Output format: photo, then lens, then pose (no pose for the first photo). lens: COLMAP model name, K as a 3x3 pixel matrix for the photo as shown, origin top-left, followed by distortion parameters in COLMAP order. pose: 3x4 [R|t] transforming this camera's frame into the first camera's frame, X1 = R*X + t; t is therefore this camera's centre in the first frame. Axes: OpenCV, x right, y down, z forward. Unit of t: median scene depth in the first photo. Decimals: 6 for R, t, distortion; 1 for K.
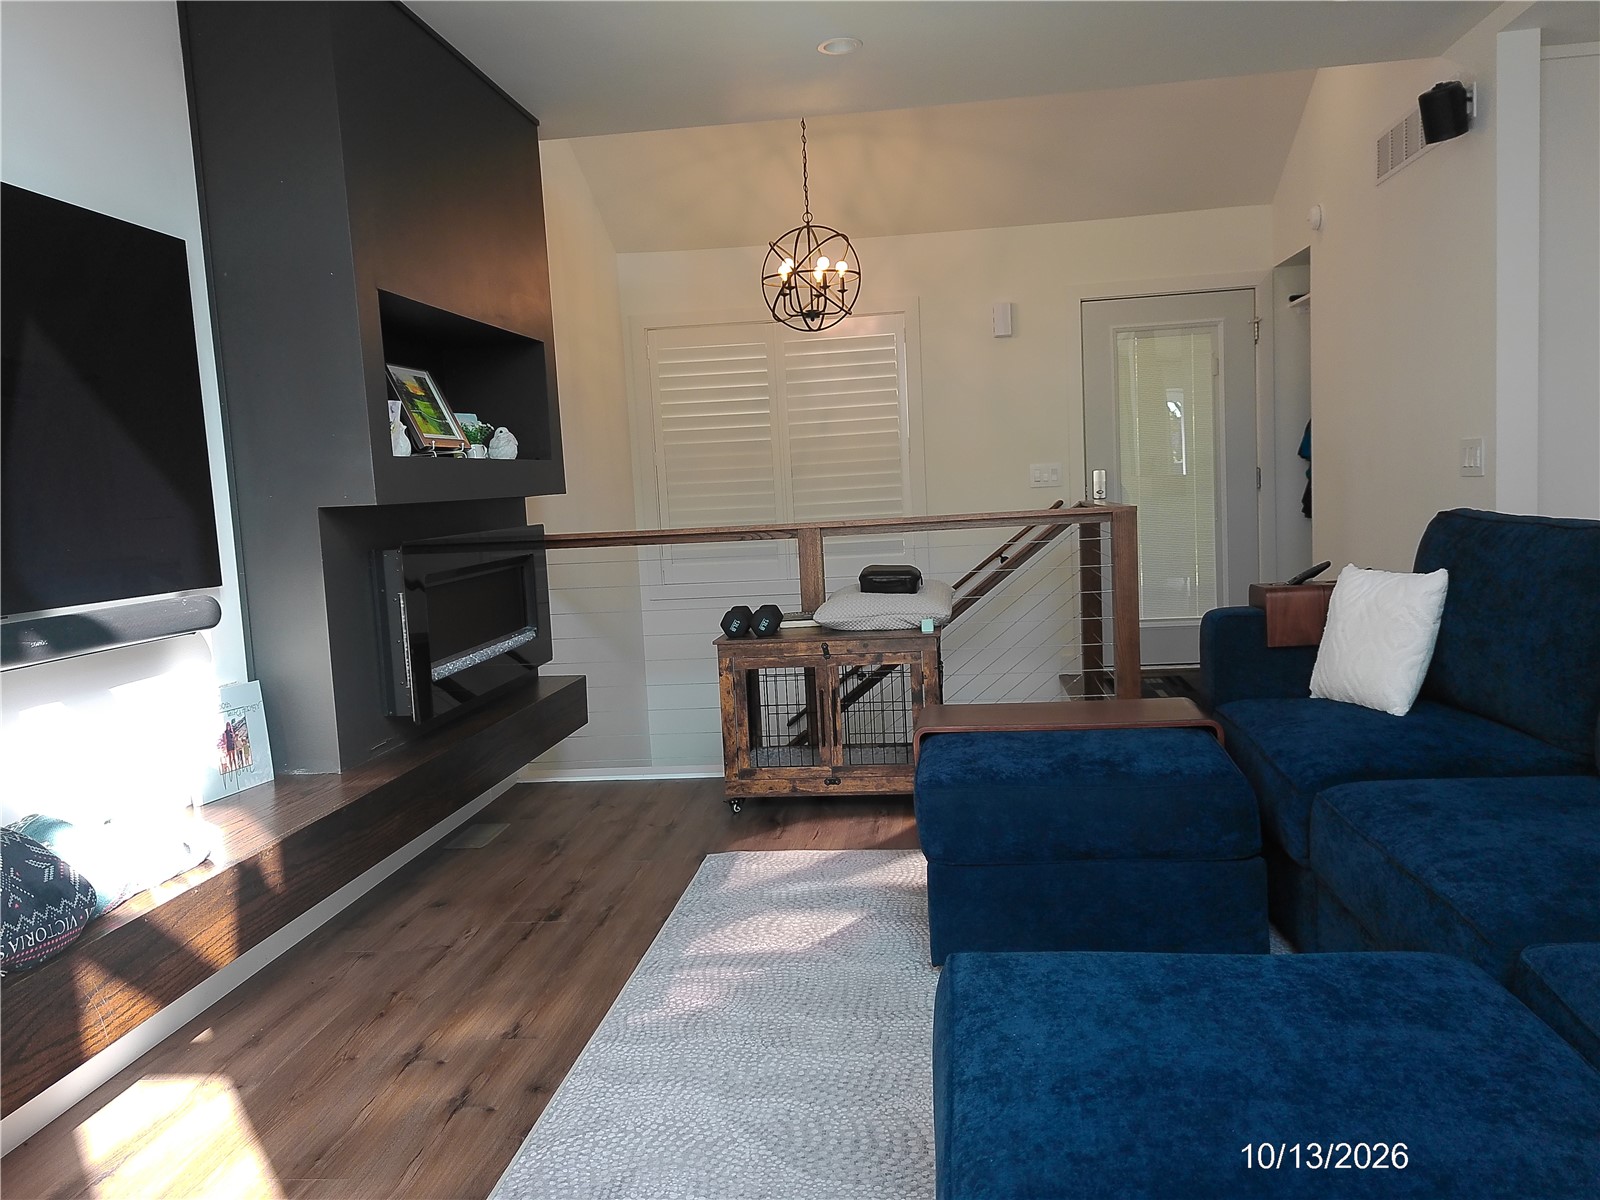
lens RADIAL K [[1217.7, 0, 820.4], [0, 1217.7, 588.4], [0, 0, 1]] dist [0.078510, -0.088838]
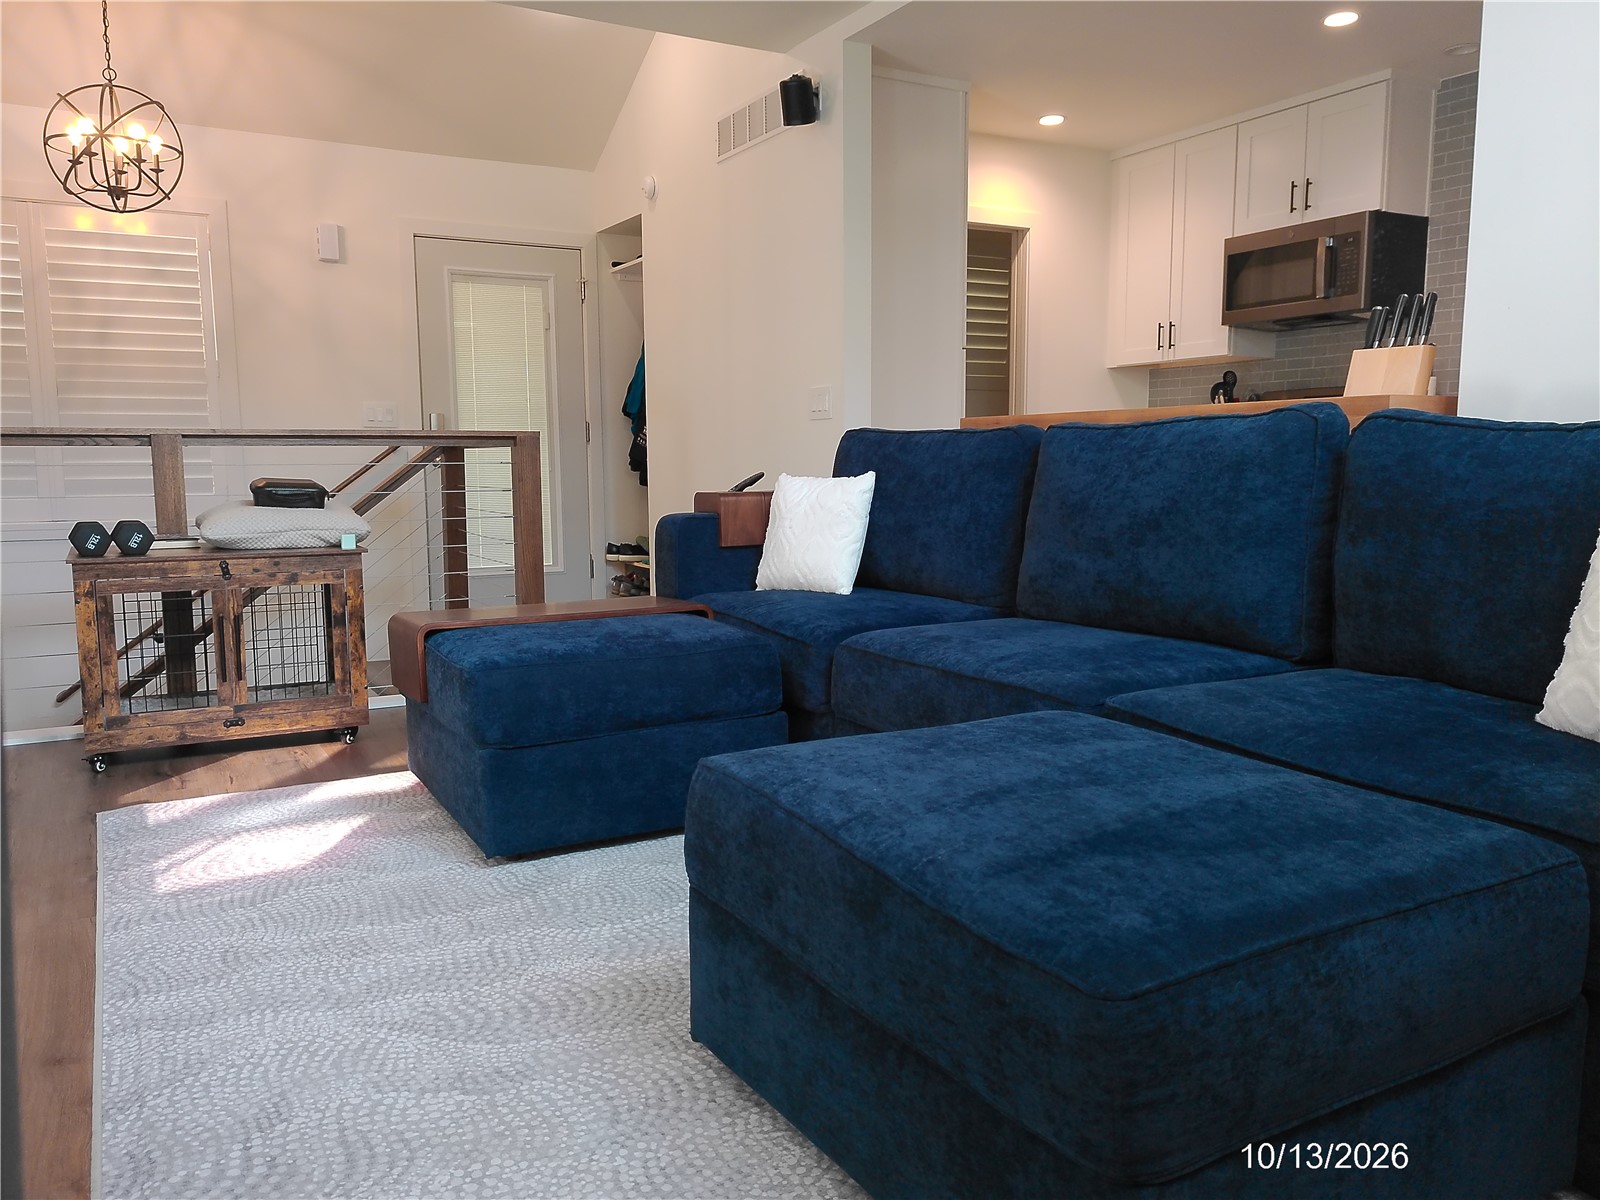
lens RADIAL K [[1217.7, 0, 820.4], [0, 1217.7, 588.4], [0, 0, 1]] dist [0.078510, -0.088838]
pose [[0.812322, -0.017566, 0.582945, -0.176041], [0.014092, 0.999846, 0.010492, 0.066600], [-0.583039, -0.000308, 0.812444, 0.058454]]
